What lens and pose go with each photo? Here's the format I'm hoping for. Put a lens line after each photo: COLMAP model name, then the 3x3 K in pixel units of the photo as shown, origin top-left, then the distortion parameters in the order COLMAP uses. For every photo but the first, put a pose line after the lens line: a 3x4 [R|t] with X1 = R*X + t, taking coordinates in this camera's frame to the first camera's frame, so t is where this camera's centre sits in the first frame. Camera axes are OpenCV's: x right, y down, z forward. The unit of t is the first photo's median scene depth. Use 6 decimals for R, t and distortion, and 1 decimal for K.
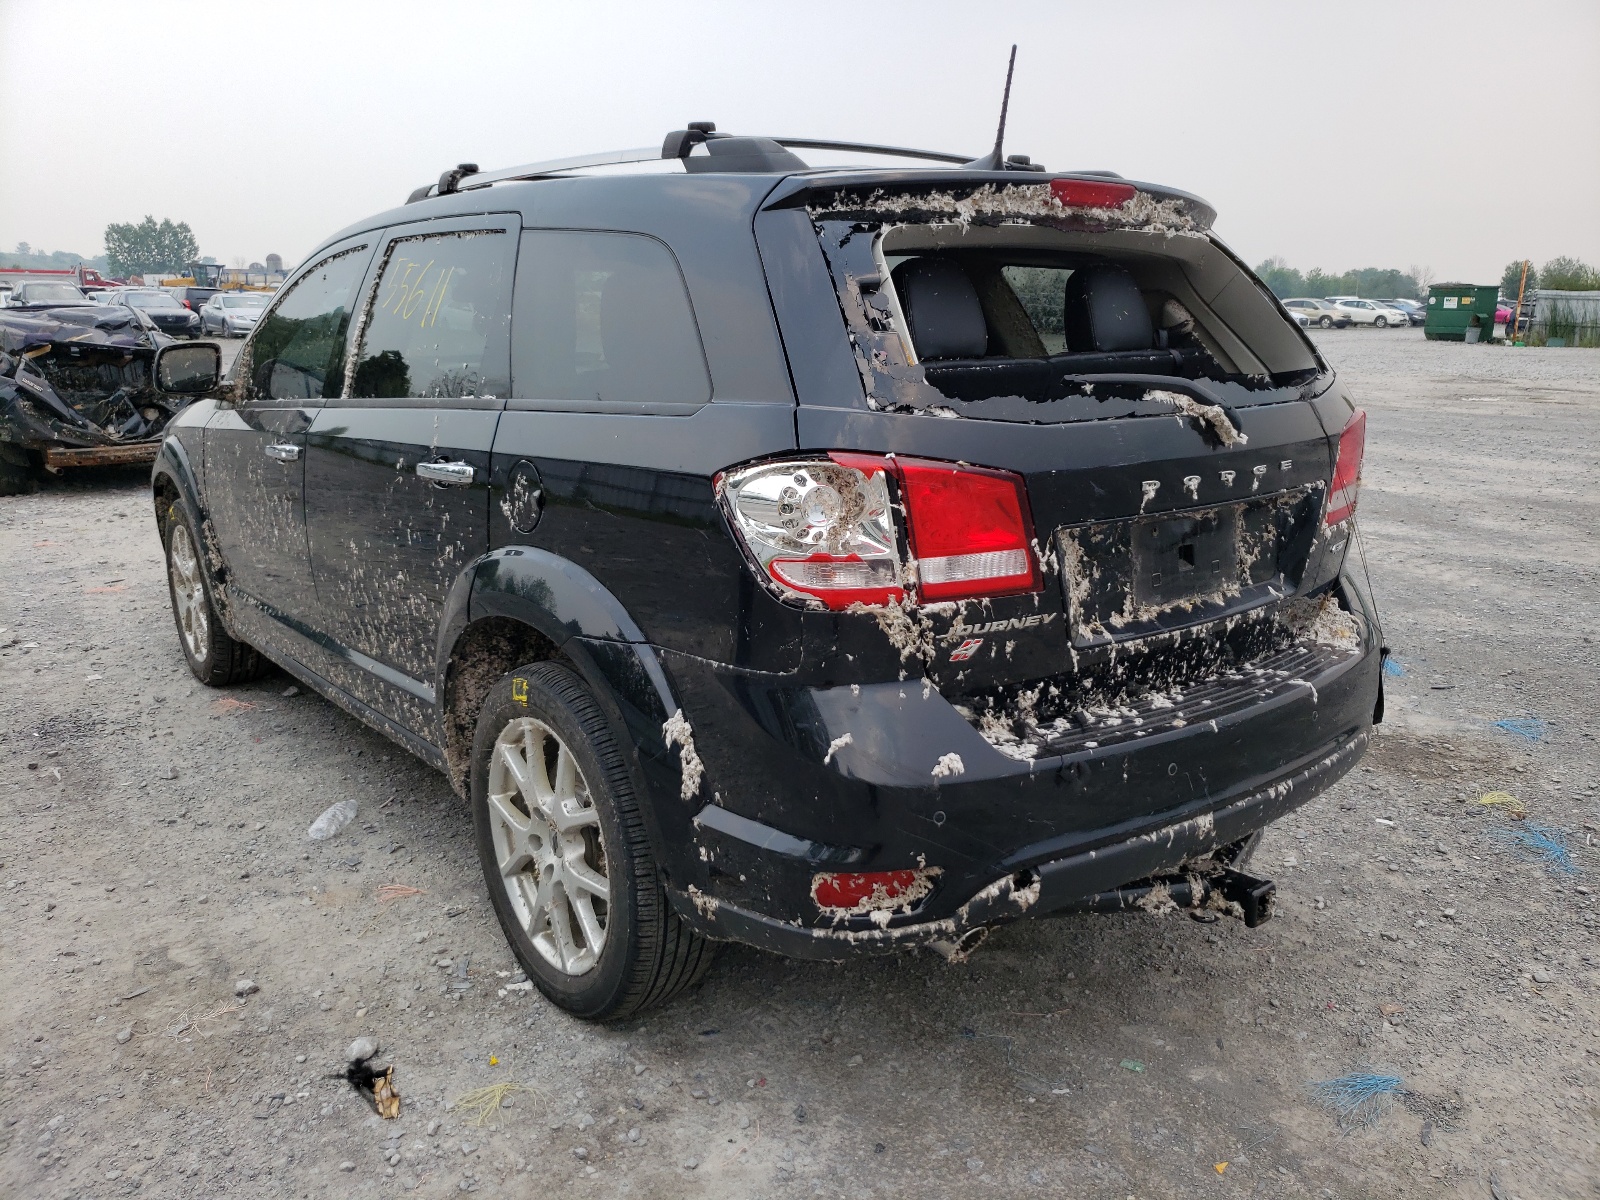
lens RADIAL K [[1256.8, 0, 802.8], [0, 1256.8, 629.1], [0, 0, 1]] dist [0.006872, 0.003776]
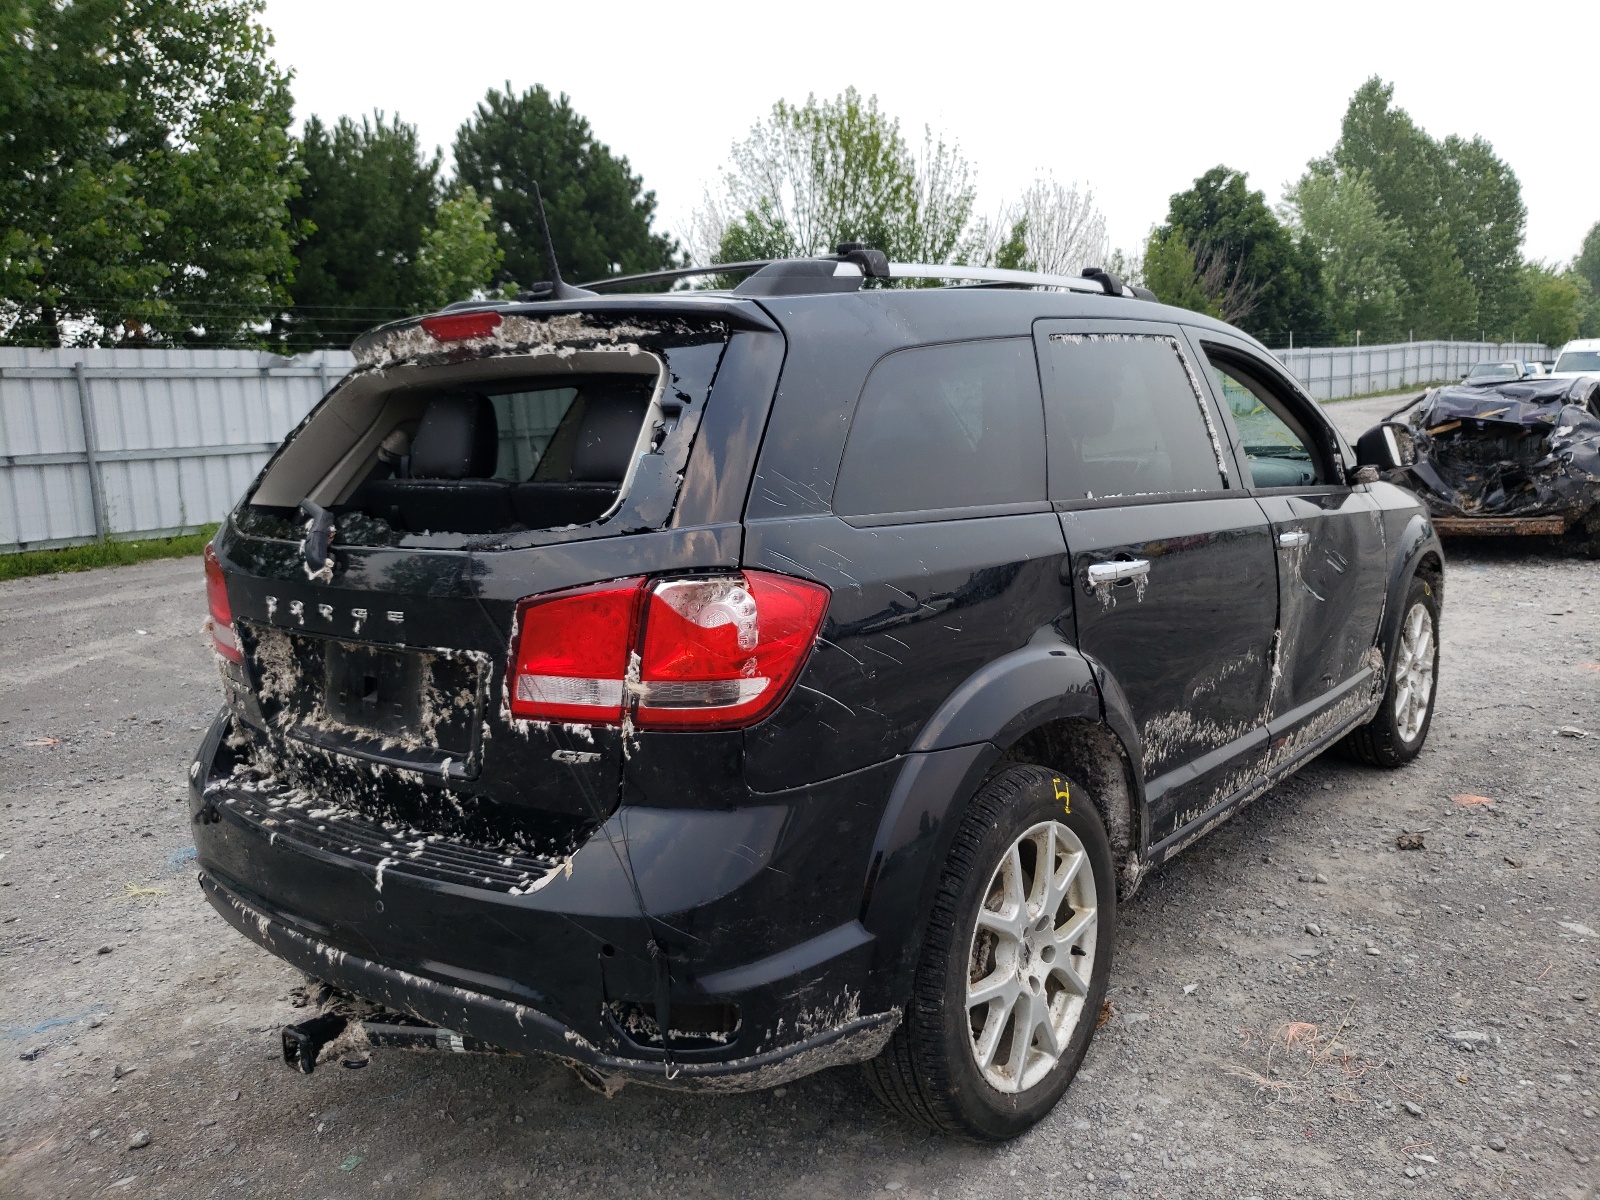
lens RADIAL K [[1256.8, 0, 802.8], [0, 1256.8, 629.1], [0, 0, 1]] dist [0.006872, 0.003776]
pose [[0.217306, 0.165109, -0.962038, 1.278148], [-0.207084, 0.970953, 0.119863, -0.281982], [0.953884, 0.173176, 0.245186, 1.034998]]
